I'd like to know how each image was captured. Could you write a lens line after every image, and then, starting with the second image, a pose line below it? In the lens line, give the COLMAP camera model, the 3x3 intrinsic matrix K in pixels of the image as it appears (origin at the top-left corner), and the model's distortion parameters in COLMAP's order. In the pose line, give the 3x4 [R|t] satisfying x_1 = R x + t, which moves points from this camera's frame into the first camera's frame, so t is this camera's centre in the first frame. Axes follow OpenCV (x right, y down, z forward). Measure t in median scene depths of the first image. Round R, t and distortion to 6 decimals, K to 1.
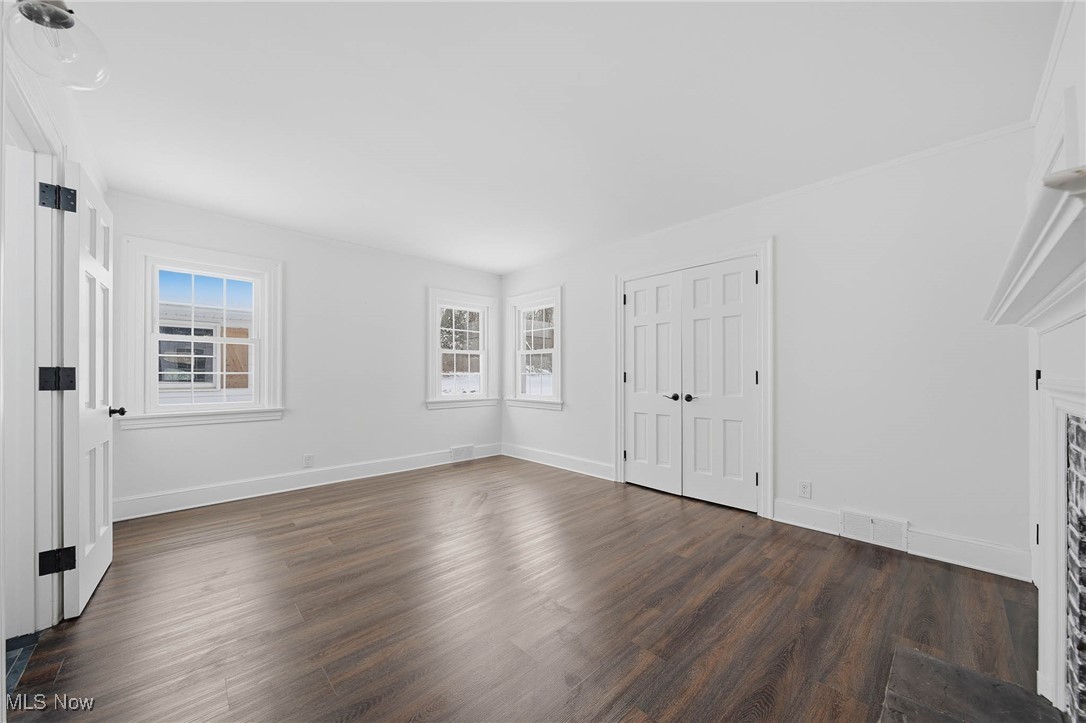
lens RADIAL K [[392.8, 0, 540.5], [0, 392.8, 372.6], [0, 0, 1]] dist [-0.001081, -0.000232]
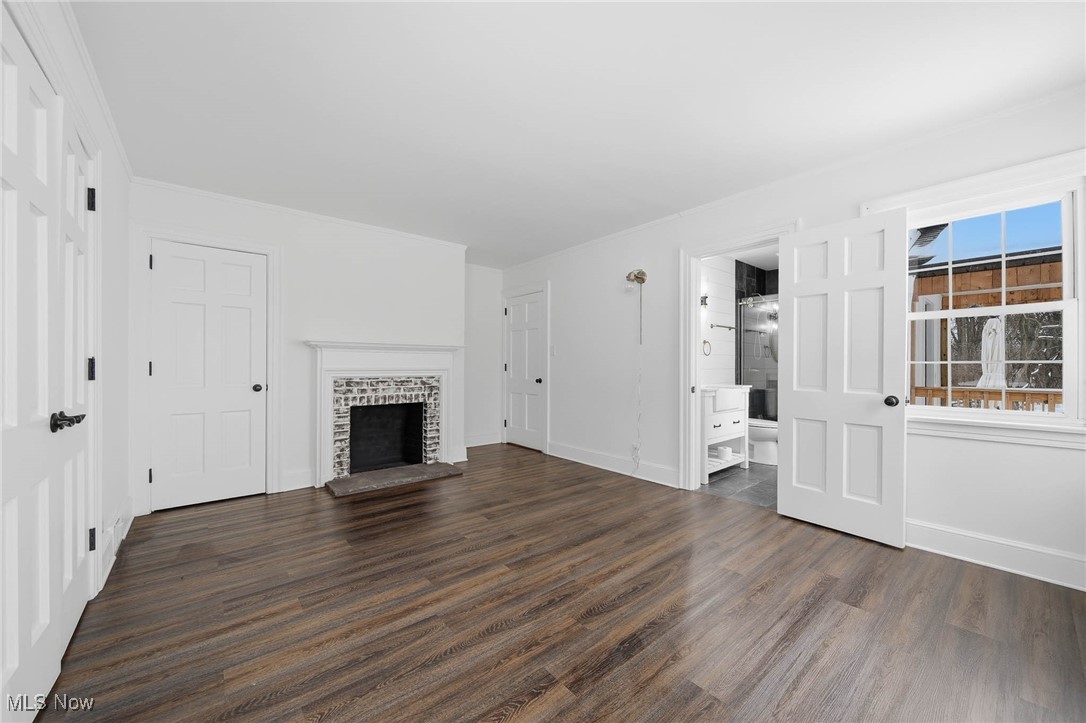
lens RADIAL K [[392.8, 0, 540.5], [0, 392.8, 372.6], [0, 0, 1]] dist [-0.001081, -0.000232]
pose [[-0.998603, -0.004749, 0.052629, -0.168233], [-0.004575, 0.999984, 0.003424, 0.018114], [-0.052645, 0.003179, -0.998608, 1.693934]]
